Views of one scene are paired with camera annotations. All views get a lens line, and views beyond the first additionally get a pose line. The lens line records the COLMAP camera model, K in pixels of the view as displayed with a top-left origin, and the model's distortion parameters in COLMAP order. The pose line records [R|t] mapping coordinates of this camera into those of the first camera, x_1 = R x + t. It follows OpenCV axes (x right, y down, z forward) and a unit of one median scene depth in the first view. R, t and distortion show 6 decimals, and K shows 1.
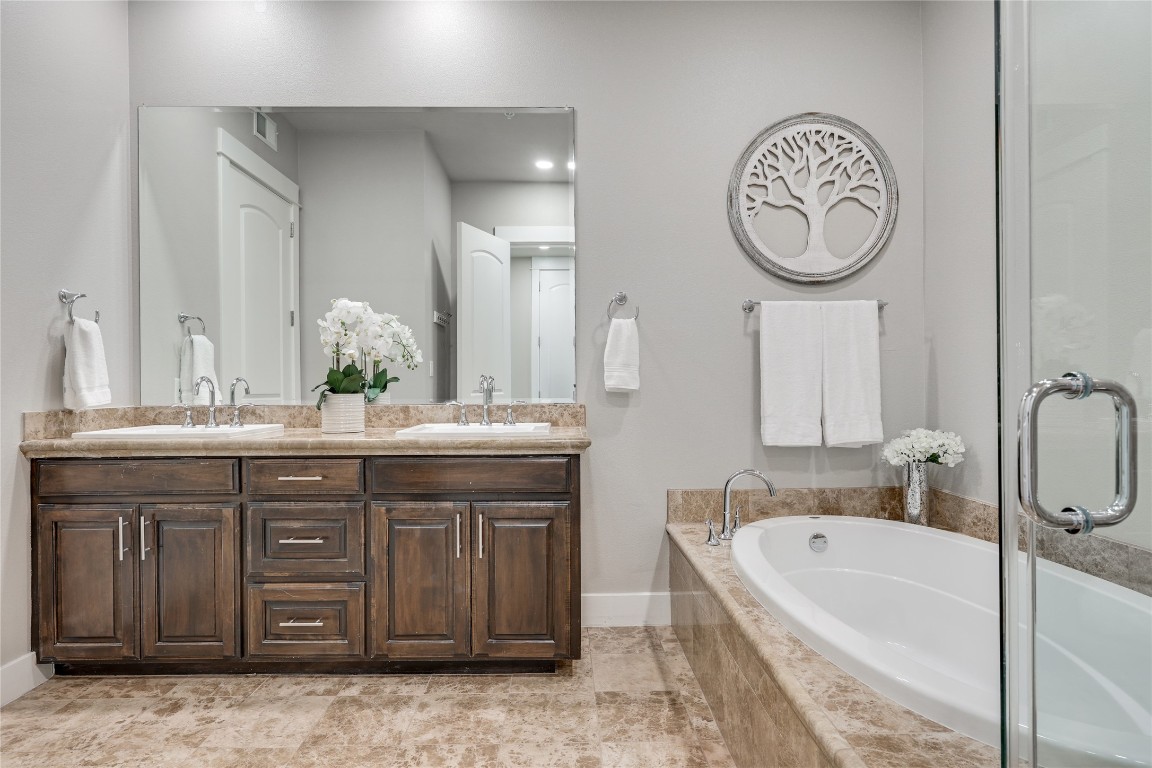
lens RADIAL K [[607.5, 0, 575.9], [0, 607.5, 386.3], [0, 0, 1]] dist [0.004215, 0.000626]
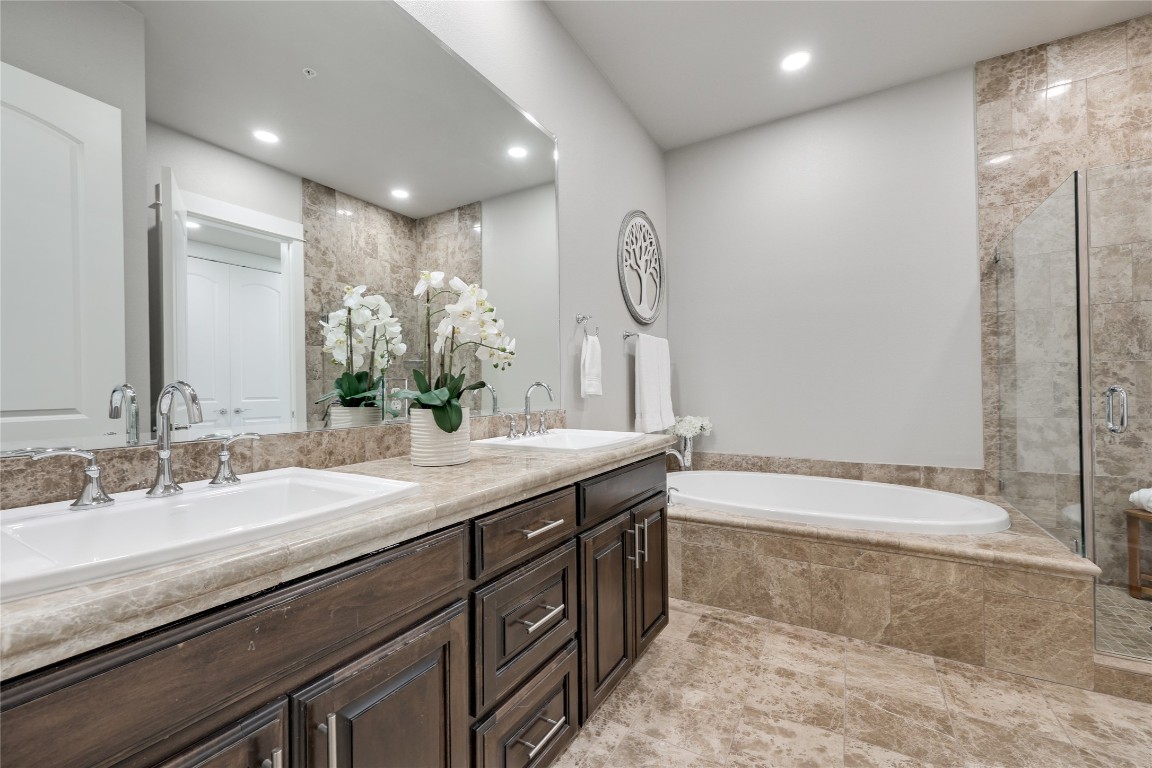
lens RADIAL K [[471.0, 0, 577.4], [0, 471.0, 385.7], [0, 0, 1]] dist [0.001045, -0.000123]
pose [[0.520062, 0.003384, 0.854122, -0.903251], [0.009491, 0.999908, -0.009740, -0.007492], [-0.854076, 0.013172, 0.519982, 0.686781]]
